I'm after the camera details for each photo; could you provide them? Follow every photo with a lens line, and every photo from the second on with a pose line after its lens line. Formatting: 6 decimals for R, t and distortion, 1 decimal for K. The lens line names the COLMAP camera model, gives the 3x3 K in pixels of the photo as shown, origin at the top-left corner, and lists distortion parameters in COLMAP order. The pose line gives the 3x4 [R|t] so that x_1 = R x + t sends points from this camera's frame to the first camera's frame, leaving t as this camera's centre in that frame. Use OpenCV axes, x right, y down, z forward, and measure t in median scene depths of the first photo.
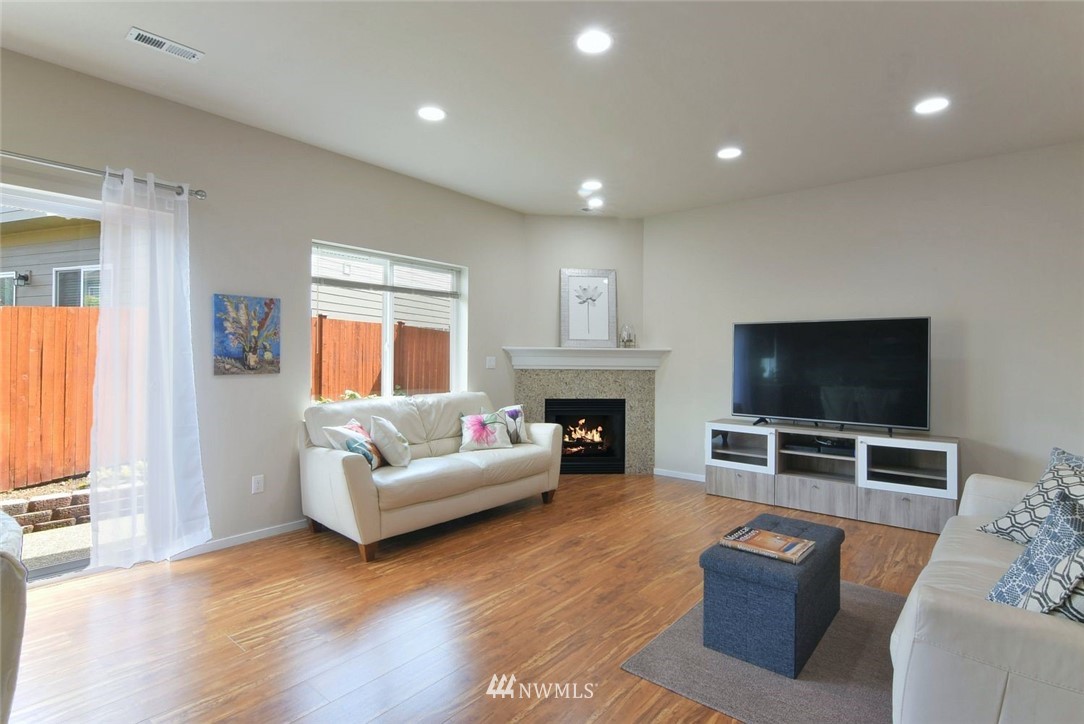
lens RADIAL K [[533.1, 0, 552.0], [0, 533.1, 358.8], [0, 0, 1]] dist [0.005984, -0.001388]
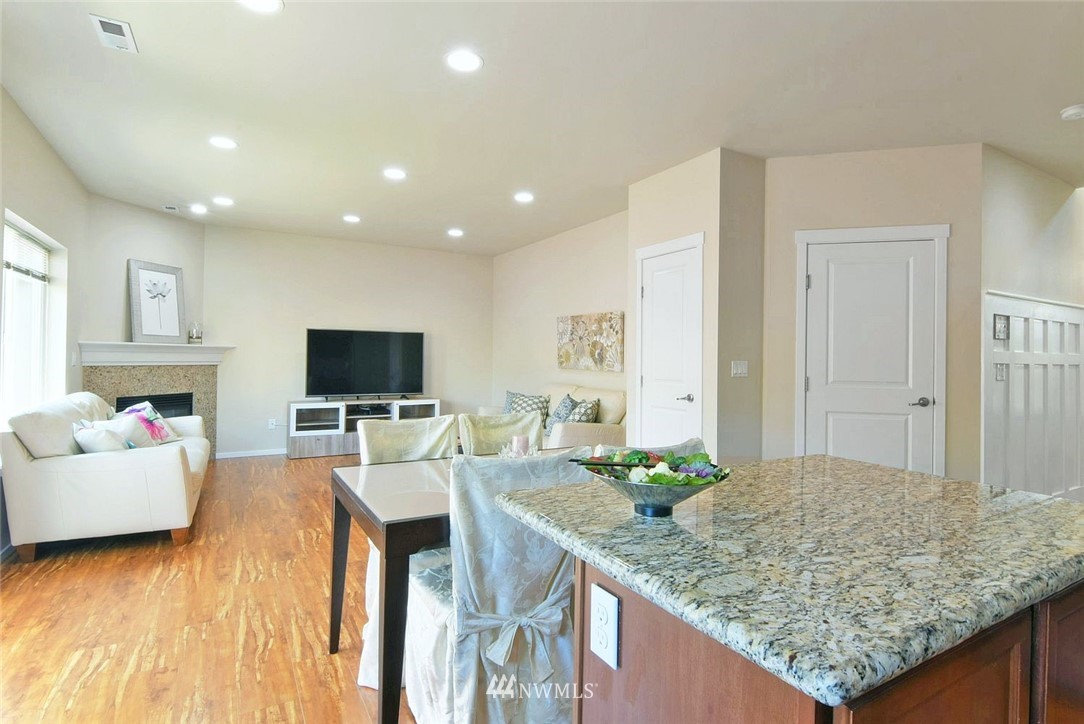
lens RADIAL K [[533.1, 0, 550.6], [0, 533.1, 361.7], [0, 0, 1]] dist [0.005984, -0.001388]
pose [[0.347445, -0.009907, 0.937648, -0.717708], [-0.003438, 0.999924, 0.011839, -0.000853], [-0.937694, -0.007337, 0.347384, -0.040413]]
